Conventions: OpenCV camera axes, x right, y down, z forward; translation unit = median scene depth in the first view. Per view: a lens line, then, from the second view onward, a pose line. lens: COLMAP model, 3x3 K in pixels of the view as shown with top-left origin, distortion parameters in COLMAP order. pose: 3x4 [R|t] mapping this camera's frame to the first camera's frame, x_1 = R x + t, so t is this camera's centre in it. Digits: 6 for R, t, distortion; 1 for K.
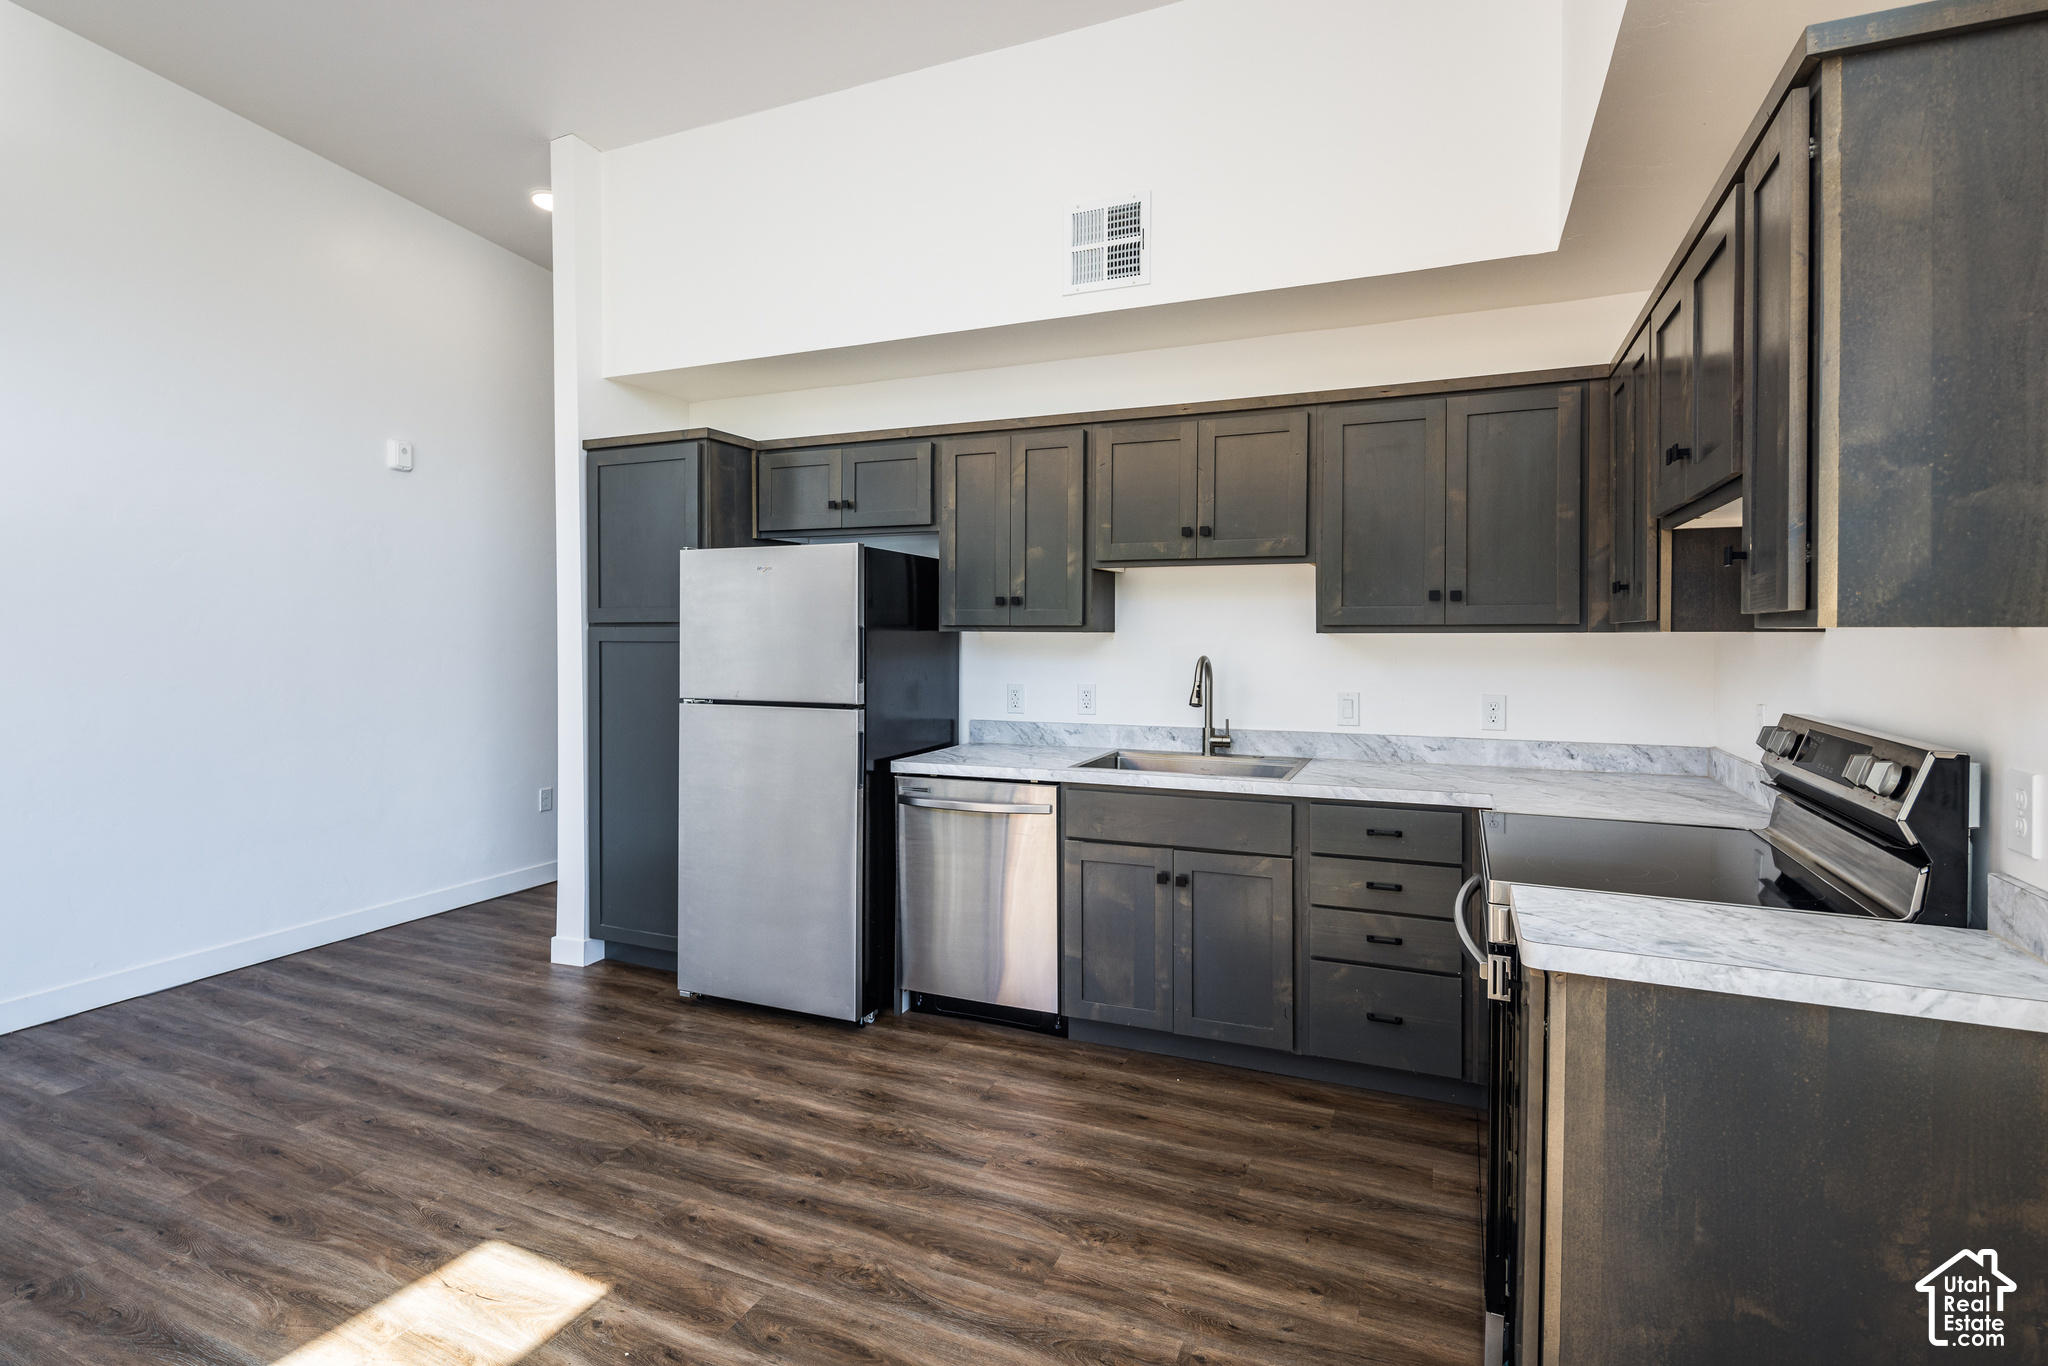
lens RADIAL K [[984.9, 0, 1019.8], [0, 984.9, 650.1], [0, 0, 1]] dist [0.000257, -0.001790]
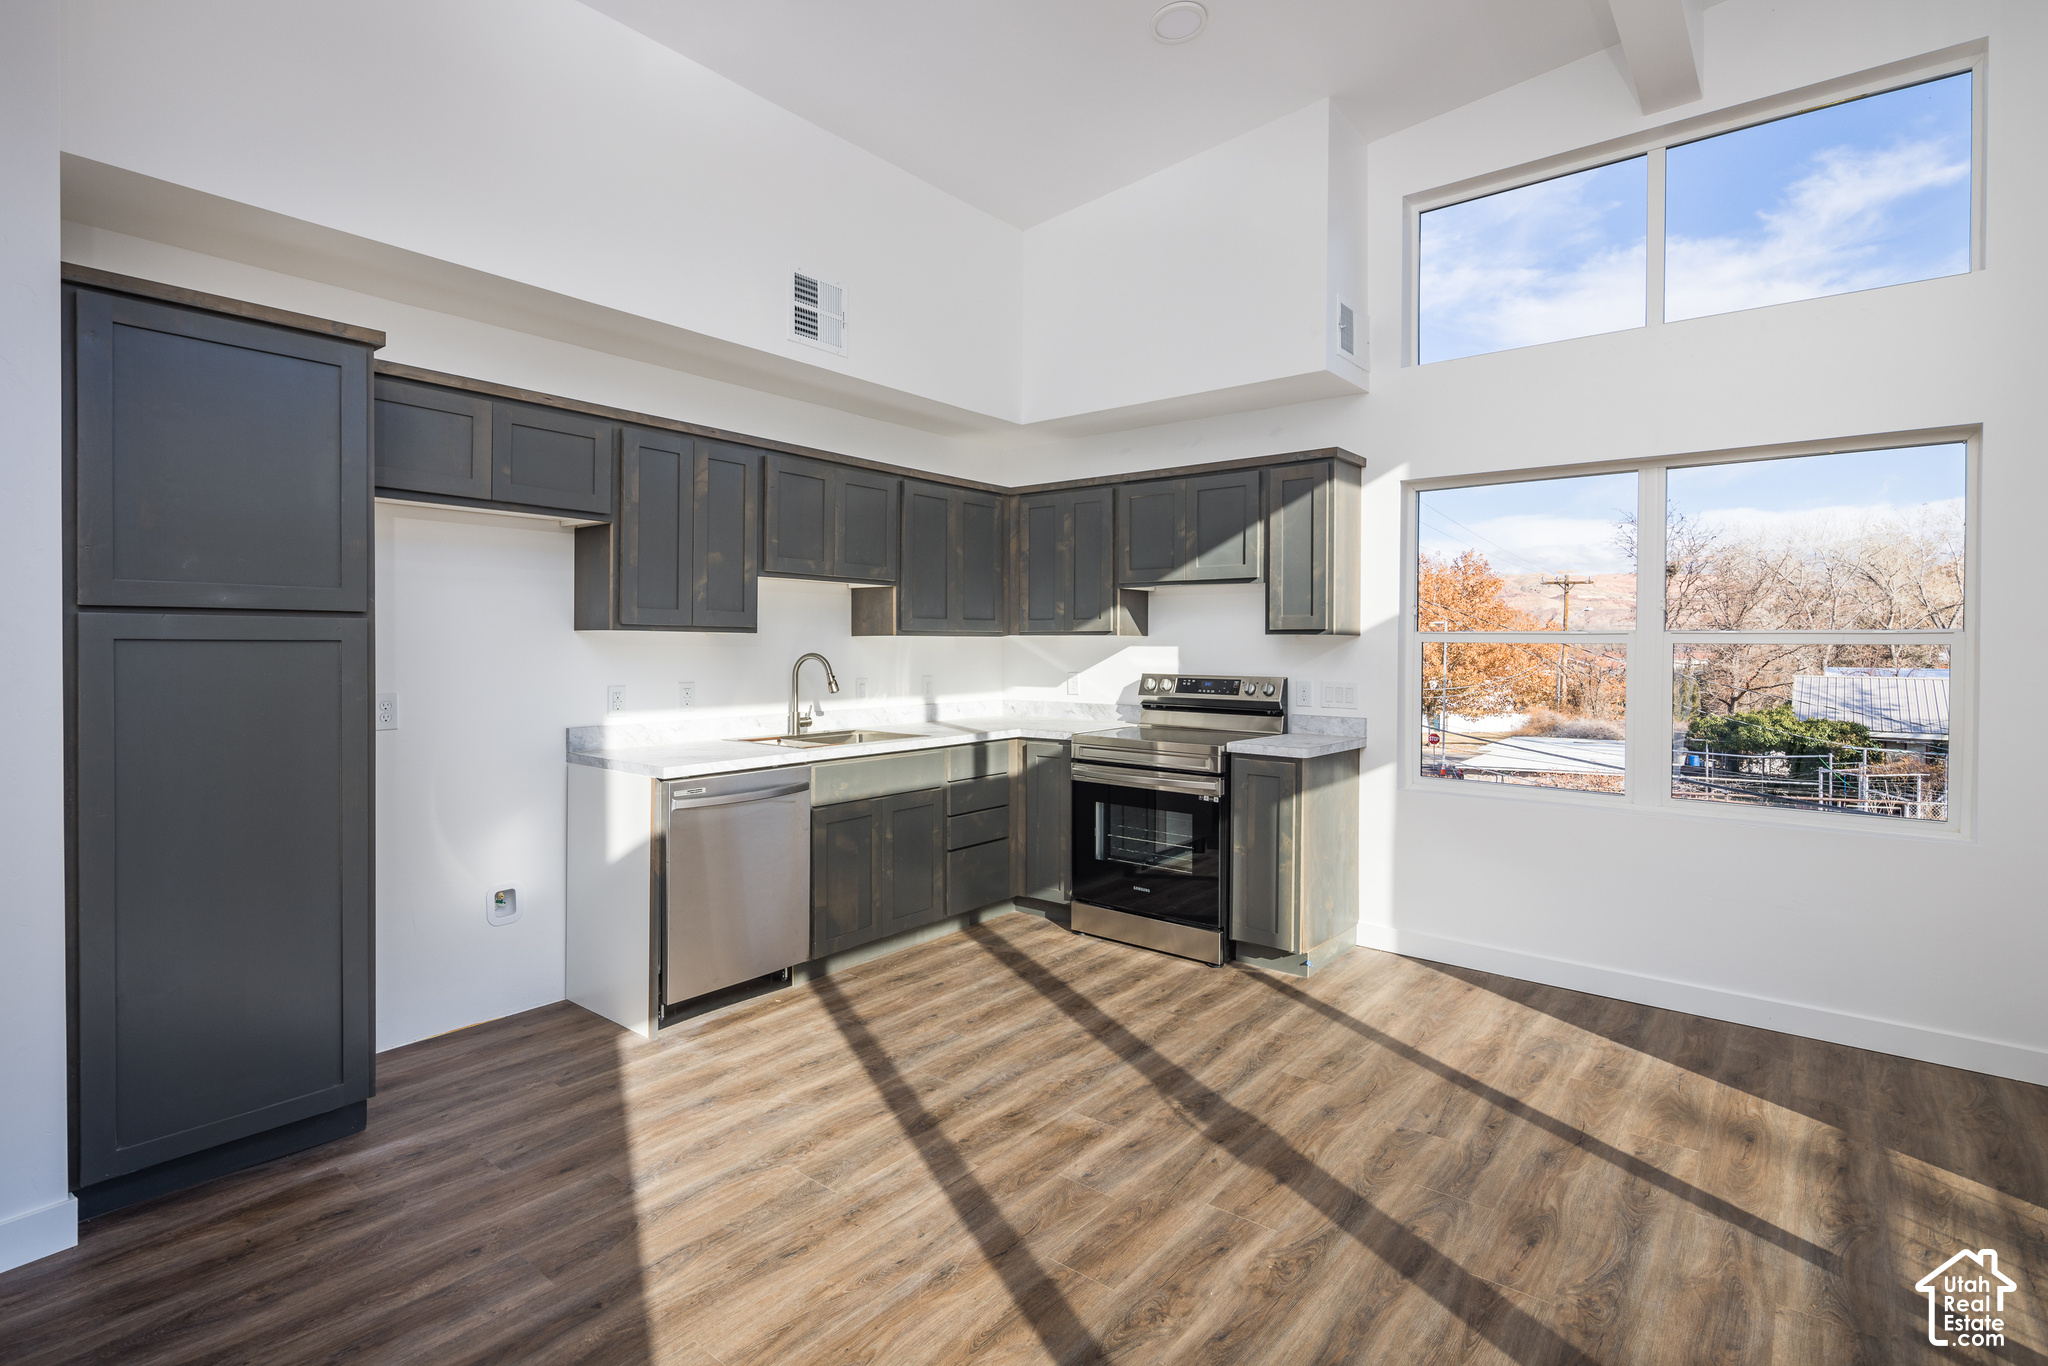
lens RADIAL K [[984.9, 0, 1019.8], [0, 984.9, 650.1], [0, 0, 1]] dist [0.000257, -0.001790]
pose [[0.268299, -0.007318, 0.963308, -1.086528], [0.006993, 0.999960, 0.005649, -0.002894], [-0.963310, 0.005221, 0.268339, 0.476253]]
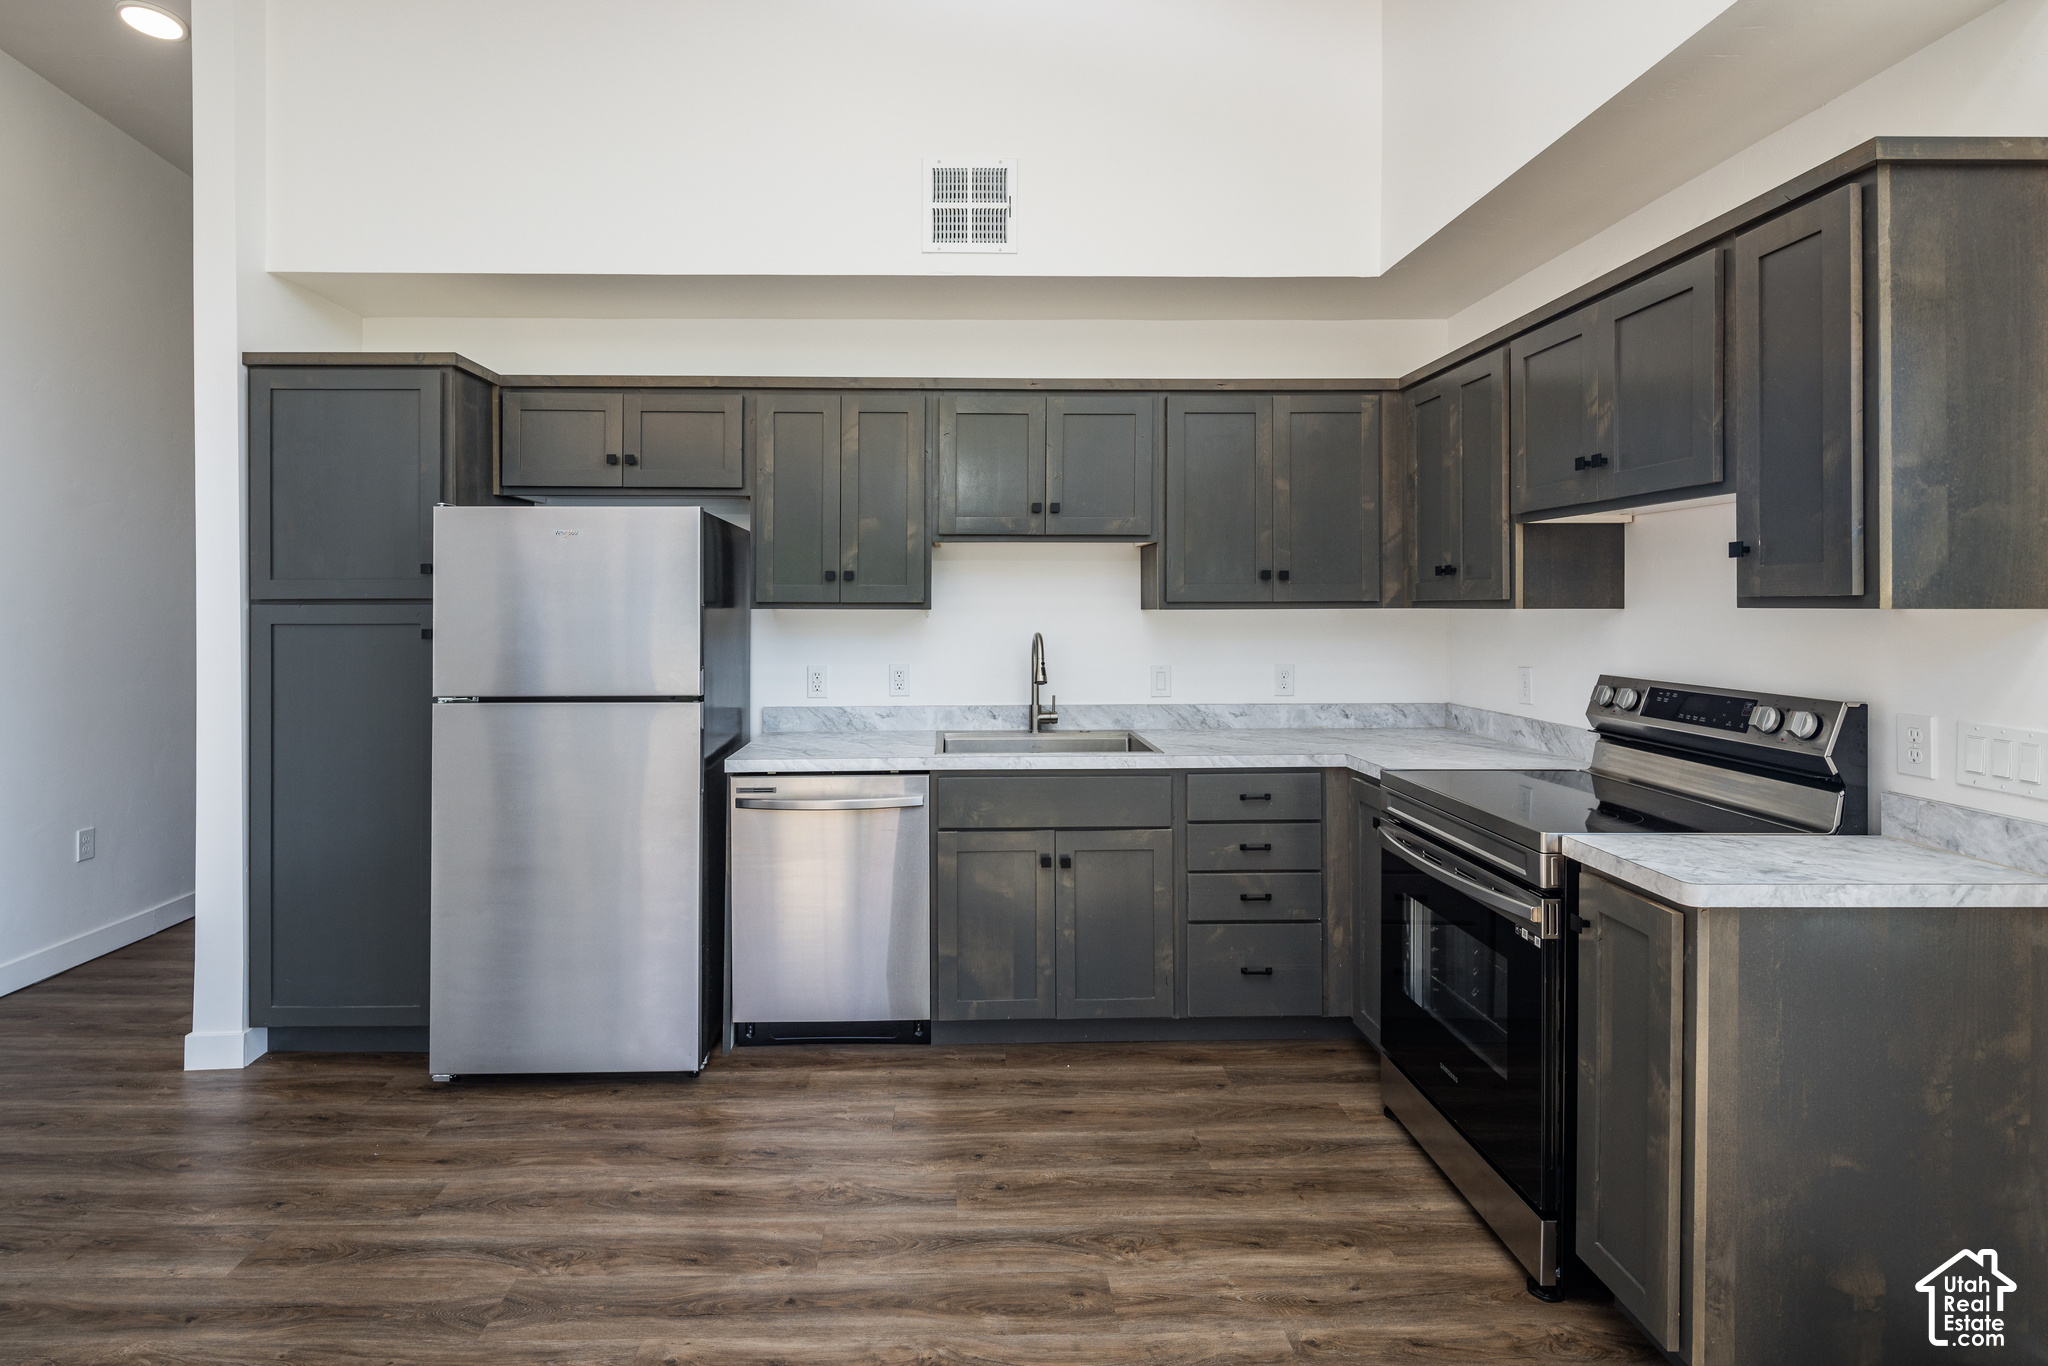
lens RADIAL K [[991.3, 0, 966.8], [0, 991.3, 609.6], [0, 0, 1]] dist [0.000609, -0.002605]
pose [[0.912815, -0.005289, 0.408339, -0.332551], [0.010324, 0.999895, -0.010127, -0.009236], [-0.408243, 0.013459, 0.912774, 0.134048]]
